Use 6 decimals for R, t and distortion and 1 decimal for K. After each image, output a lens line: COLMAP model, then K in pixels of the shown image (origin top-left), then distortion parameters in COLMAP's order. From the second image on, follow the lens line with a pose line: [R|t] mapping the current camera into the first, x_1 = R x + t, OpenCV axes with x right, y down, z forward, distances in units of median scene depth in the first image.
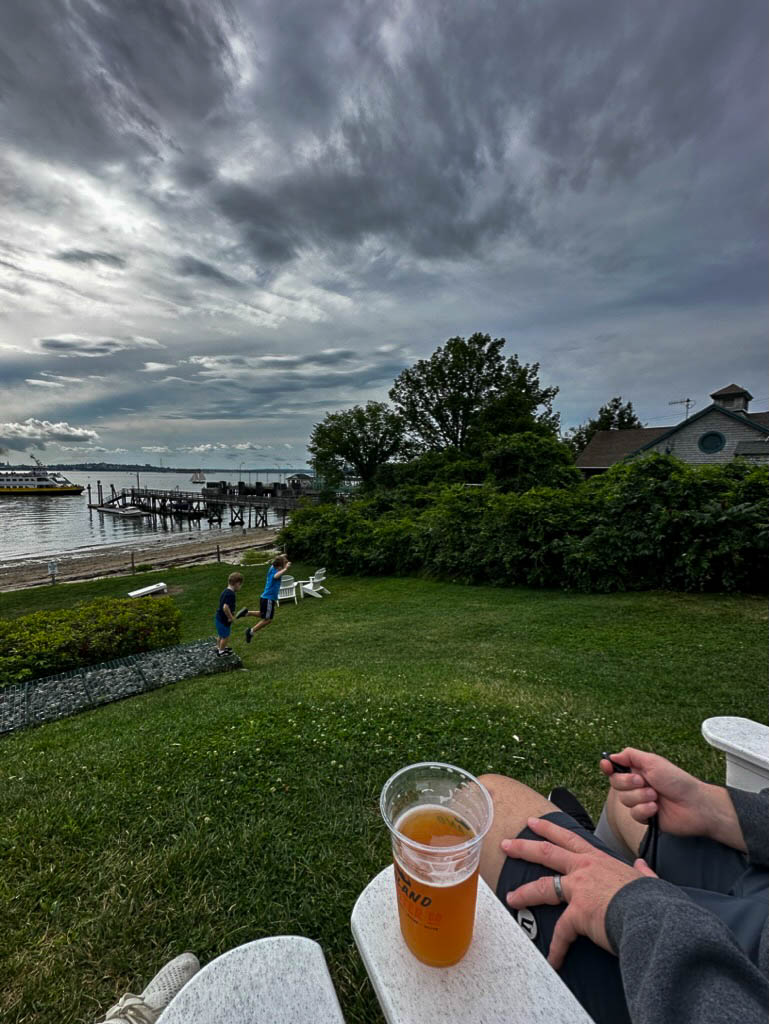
lens RADIAL K [[397.1, 0, 384.5], [0, 397.1, 512.0], [0, 0, 1]] dist [0.000045, -0.000039]
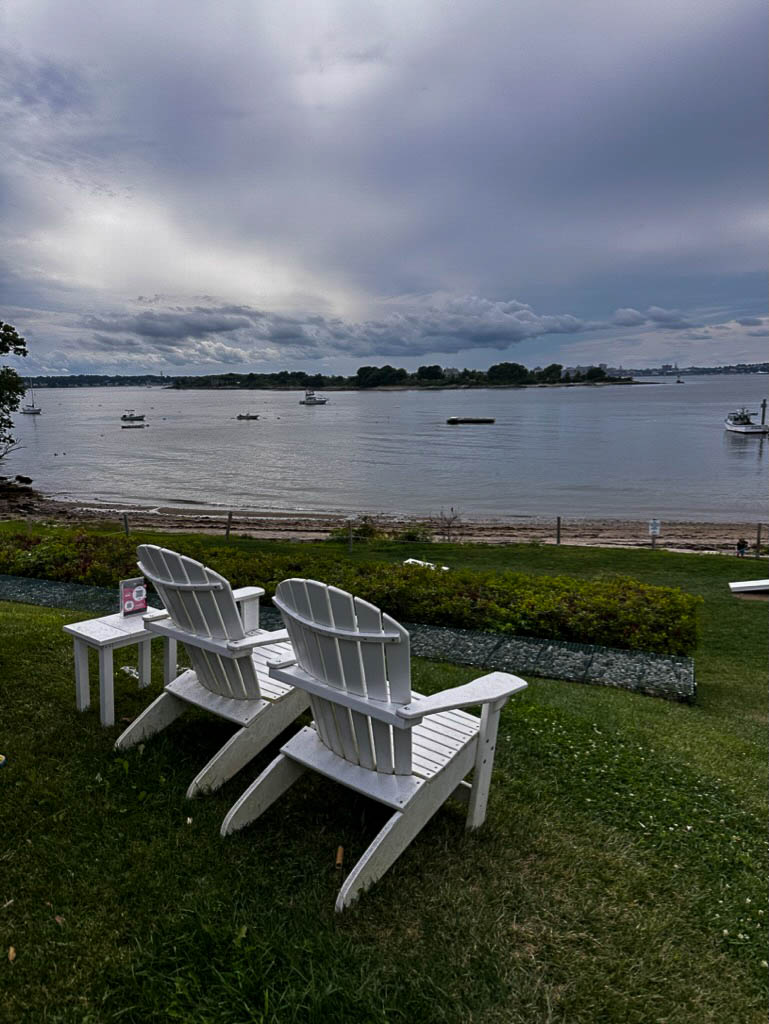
lens RADIAL K [[712.2, 0, 384.5], [0, 712.2, 512.0], [0, 0, 1]] dist [0.062989, -0.152192]
pose [[0.418276, 0.137391, -0.897869, 0.123582], [-0.053265, 0.990503, 0.126752, -0.024074], [0.906757, -0.005192, 0.421622, -0.020324]]
